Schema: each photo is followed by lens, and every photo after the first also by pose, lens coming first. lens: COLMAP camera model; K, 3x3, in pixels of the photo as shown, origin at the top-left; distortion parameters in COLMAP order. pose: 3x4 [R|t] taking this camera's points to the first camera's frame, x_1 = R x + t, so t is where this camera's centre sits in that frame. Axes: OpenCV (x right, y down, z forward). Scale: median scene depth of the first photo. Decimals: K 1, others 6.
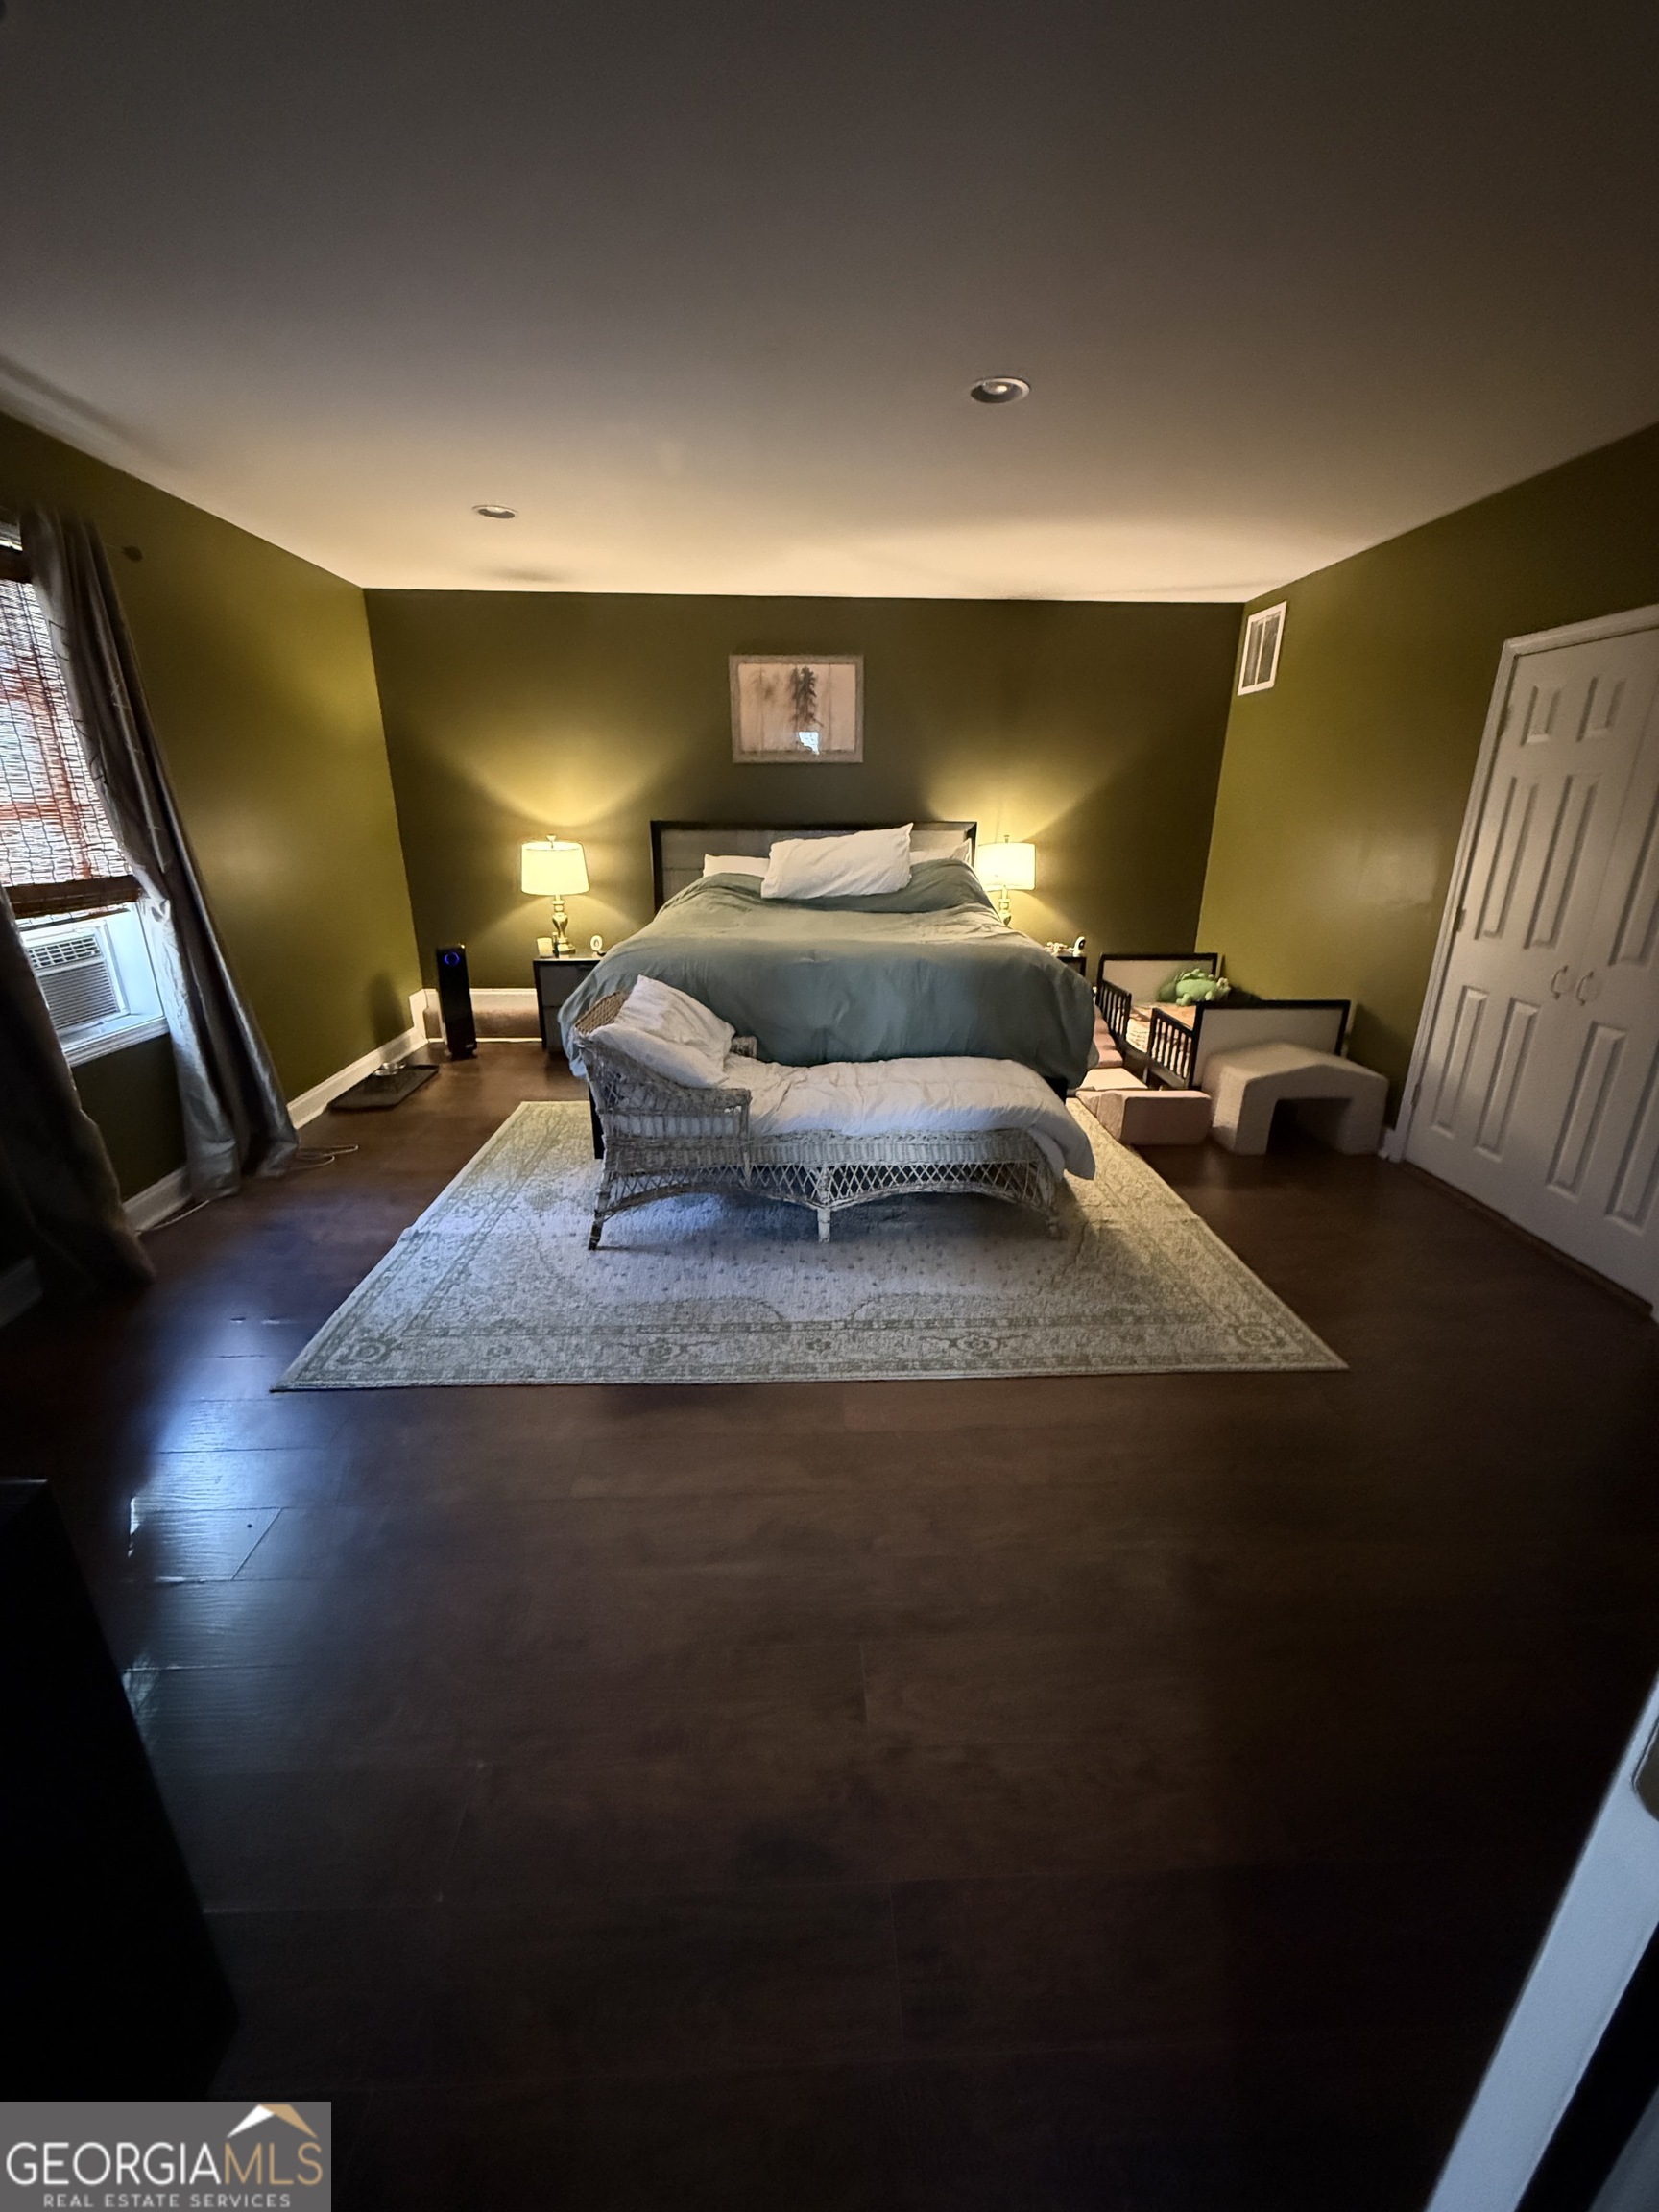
lens RADIAL K [[880.6, 0, 832.3], [0, 880.6, 1096.1], [0, 0, 1]] dist [-0.000456, 0.000415]
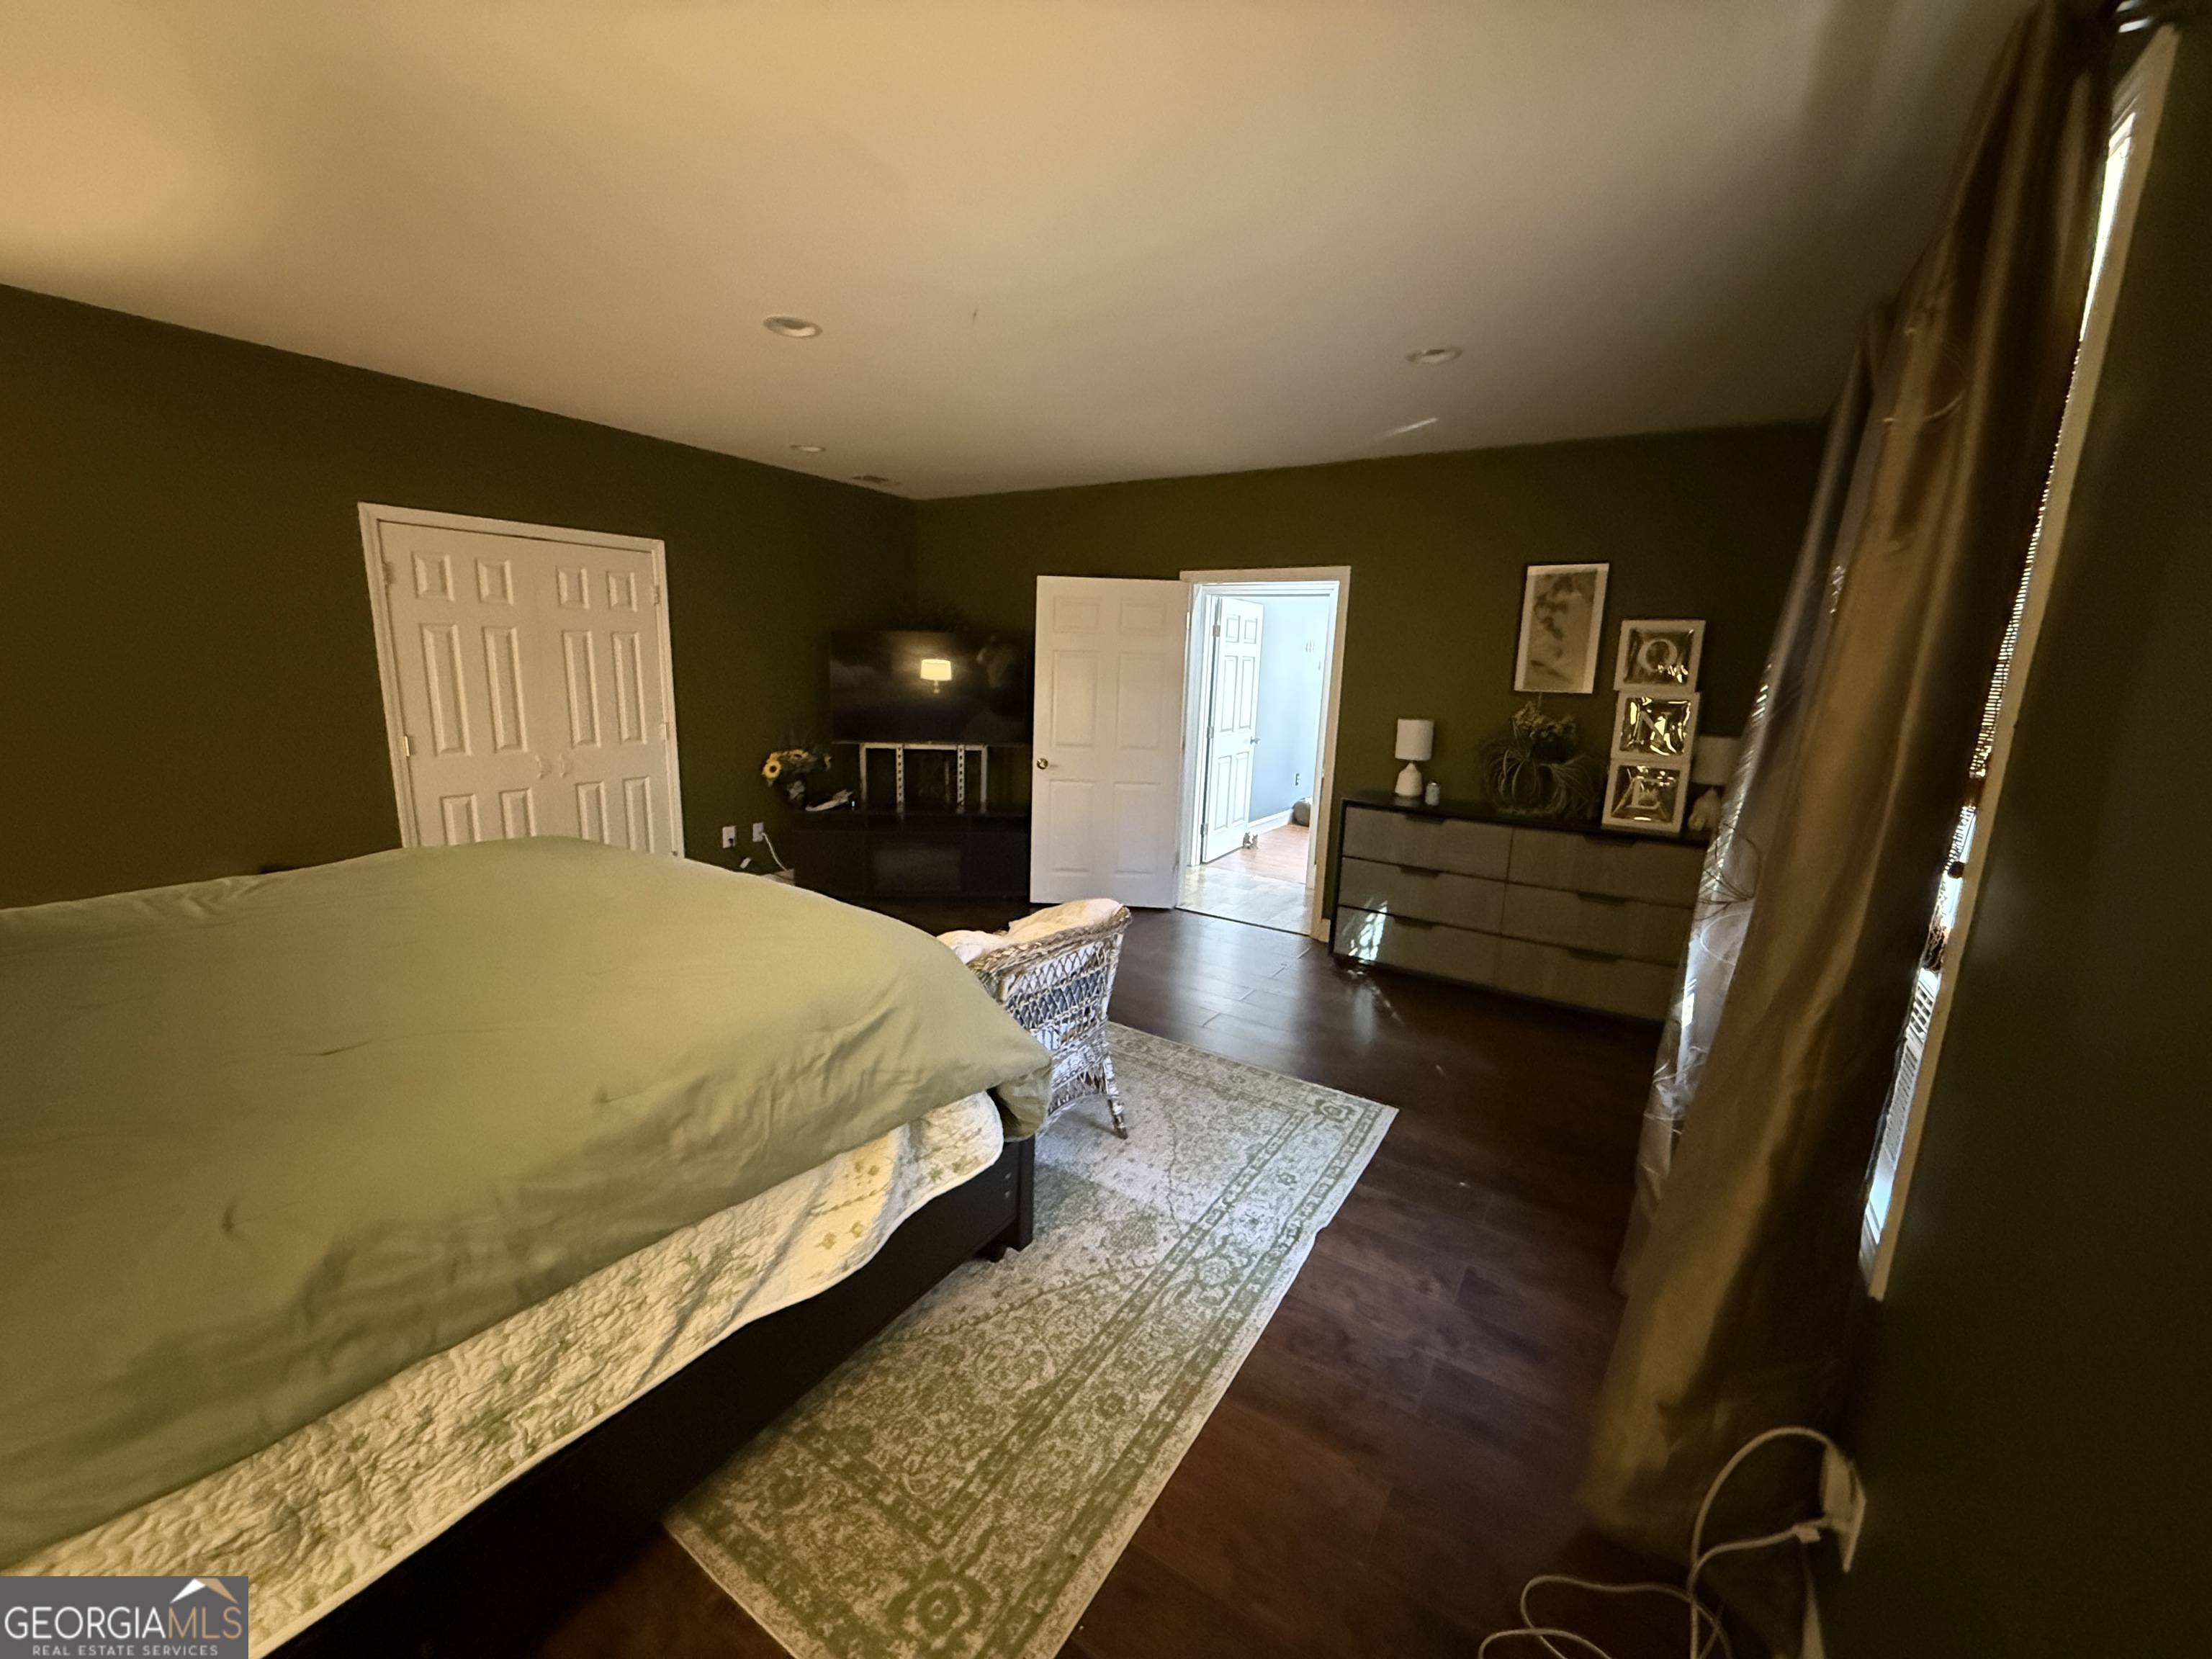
lens RADIAL K [[880.6, 0, 1101.1], [0, 880.6, 827.6], [0, 0, 1]] dist [-0.000456, 0.000415]
pose [[-0.817432, -0.143510, 0.557862, -0.719940], [0.150940, 0.881263, 0.447876, -0.533910], [-0.555898, 0.450312, -0.698711, 1.502606]]
